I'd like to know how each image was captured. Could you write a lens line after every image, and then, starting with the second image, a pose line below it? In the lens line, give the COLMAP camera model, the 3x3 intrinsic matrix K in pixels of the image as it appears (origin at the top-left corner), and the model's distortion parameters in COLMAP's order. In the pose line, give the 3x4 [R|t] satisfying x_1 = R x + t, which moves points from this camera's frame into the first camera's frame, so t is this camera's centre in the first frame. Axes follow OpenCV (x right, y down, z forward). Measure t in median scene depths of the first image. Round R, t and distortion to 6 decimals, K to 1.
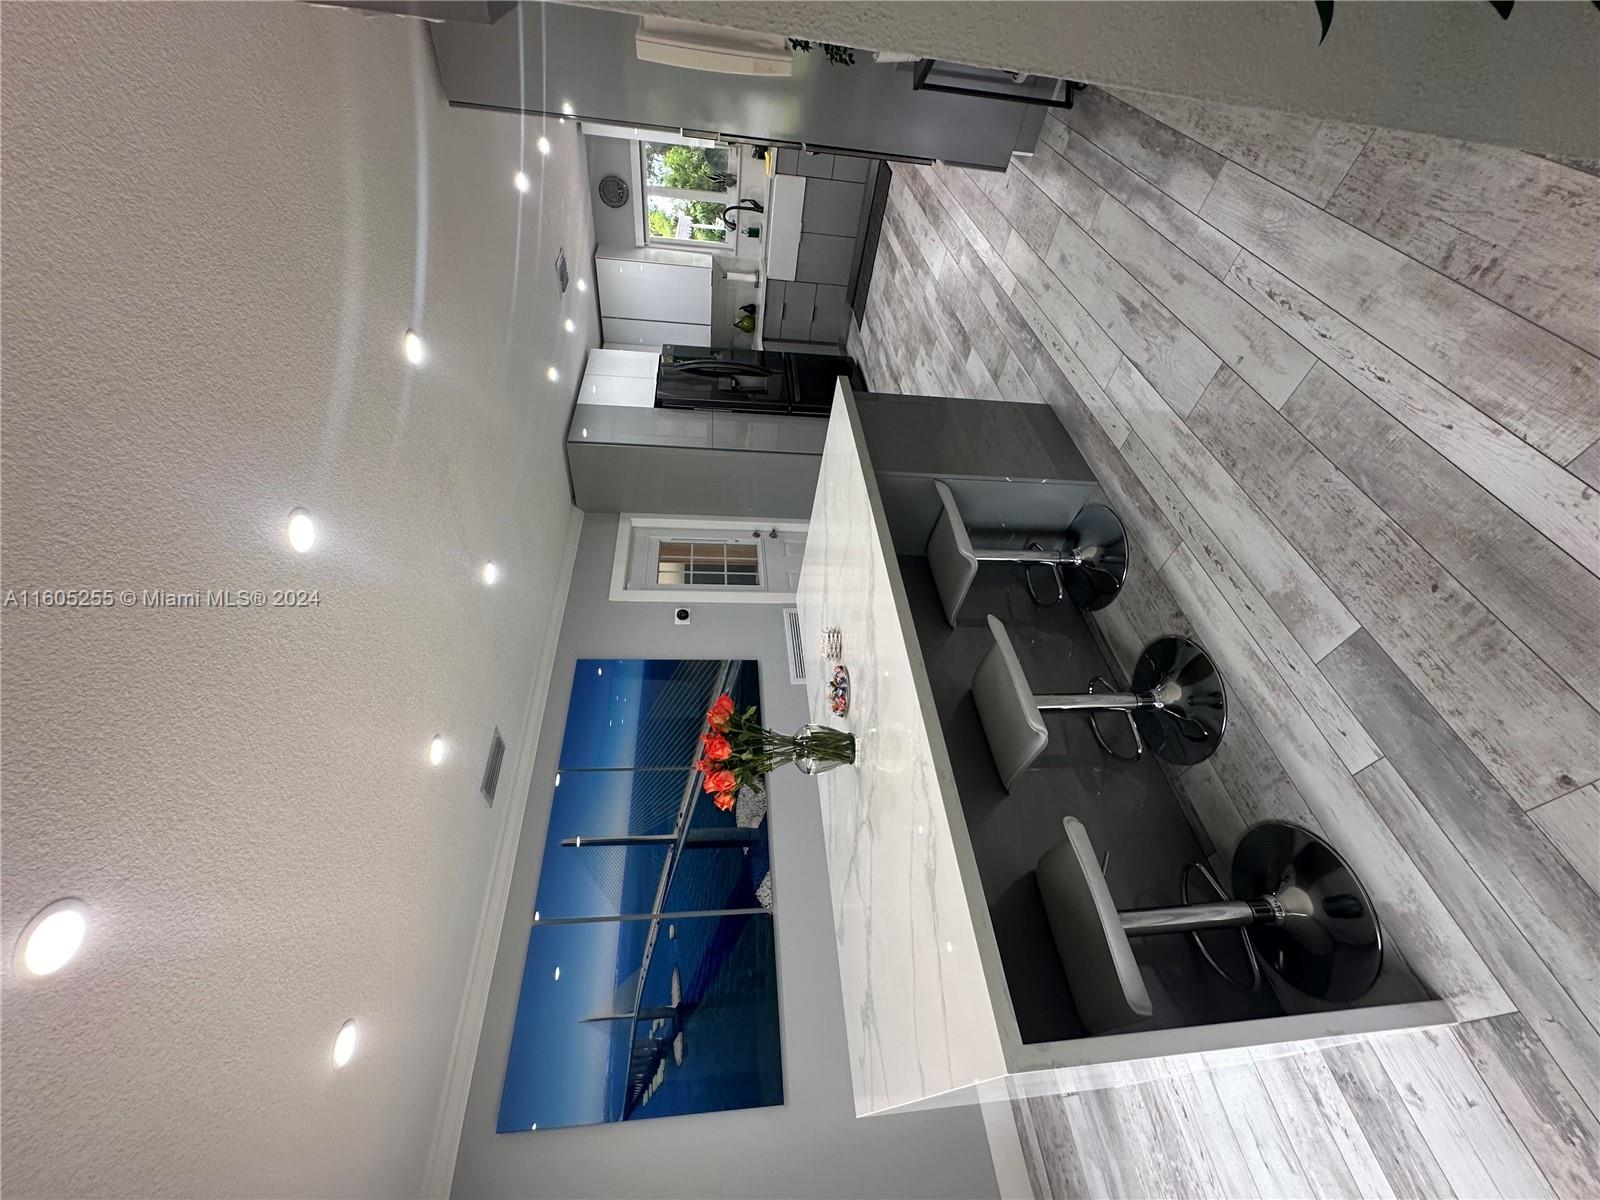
lens RADIAL K [[641.9, 0, 798.6], [0, 641.9, 598.9], [0, 0, 1]] dist [-0.002801, 0.001116]
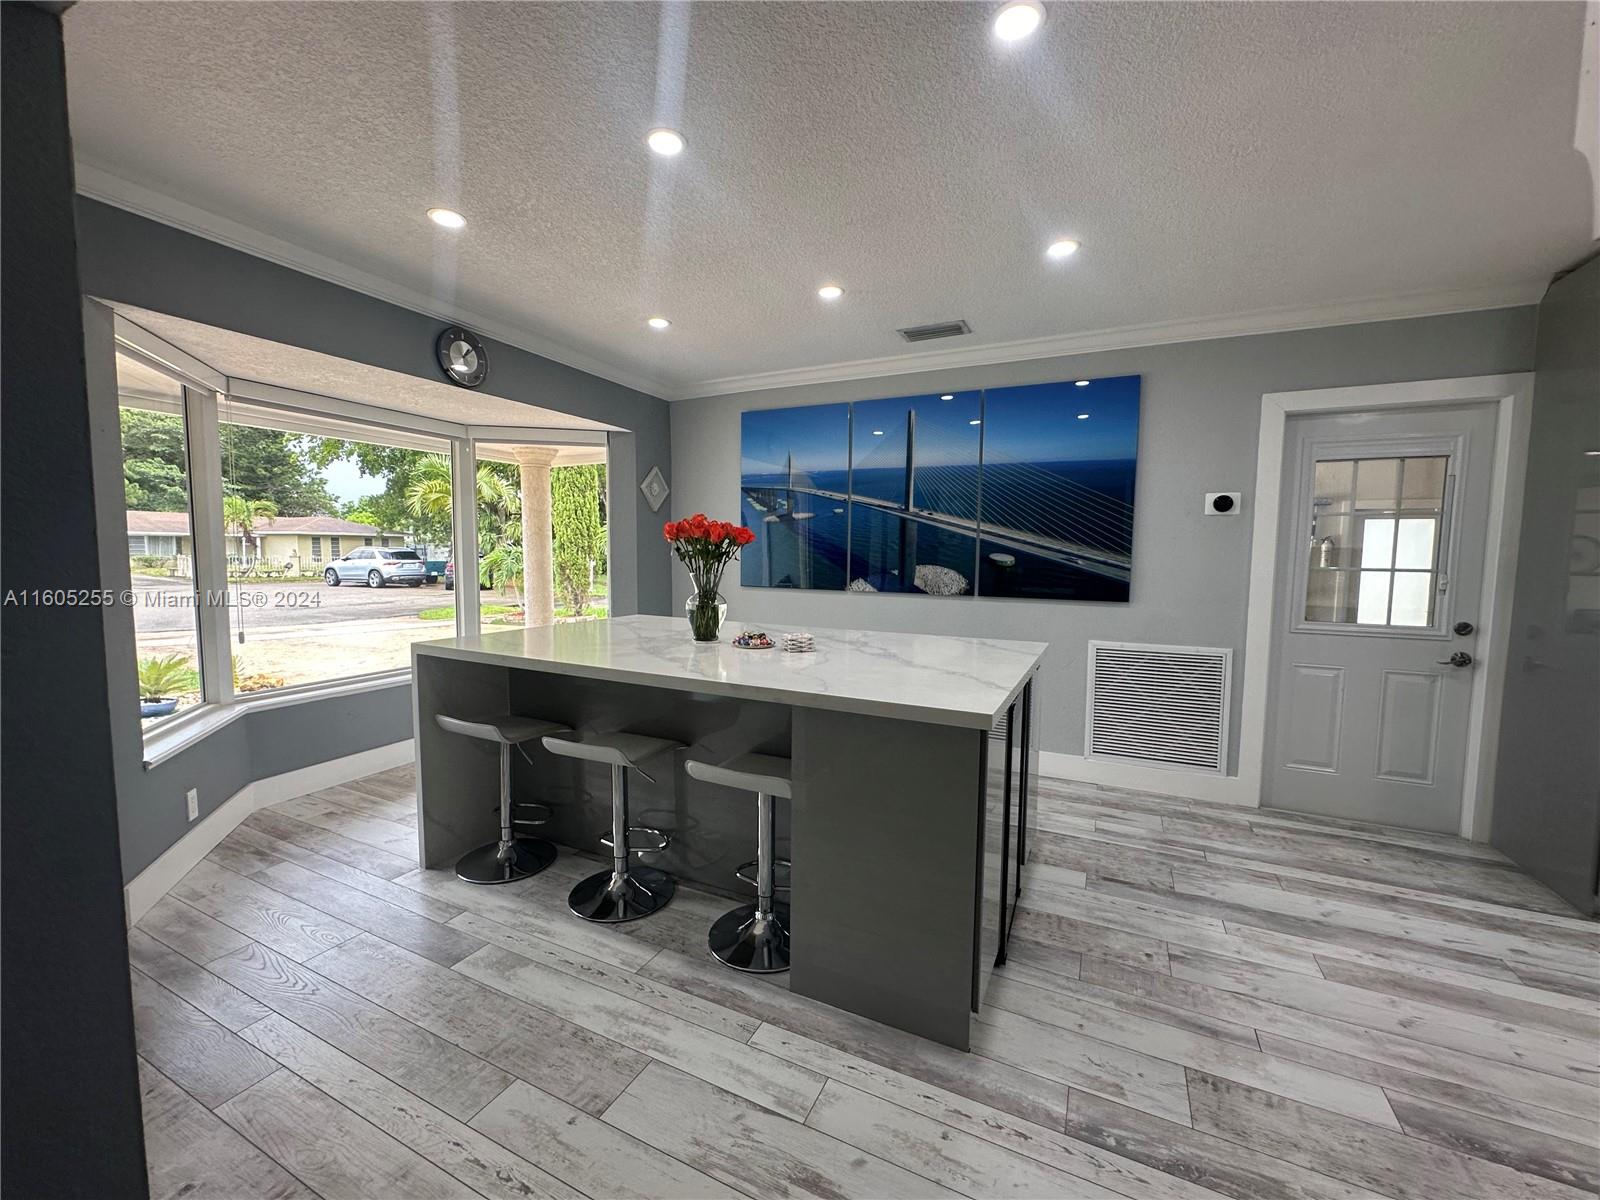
lens RADIAL K [[641.9, 0, 798.6], [0, 641.9, 598.9], [0, 0, 1]] dist [-0.002801, 0.001116]
pose [[-0.146963, 0.989119, 0.006764, -0.021904], [-0.376963, -0.062329, 0.924129, -0.718107], [0.914495, 0.133263, 0.382022, 0.506604]]
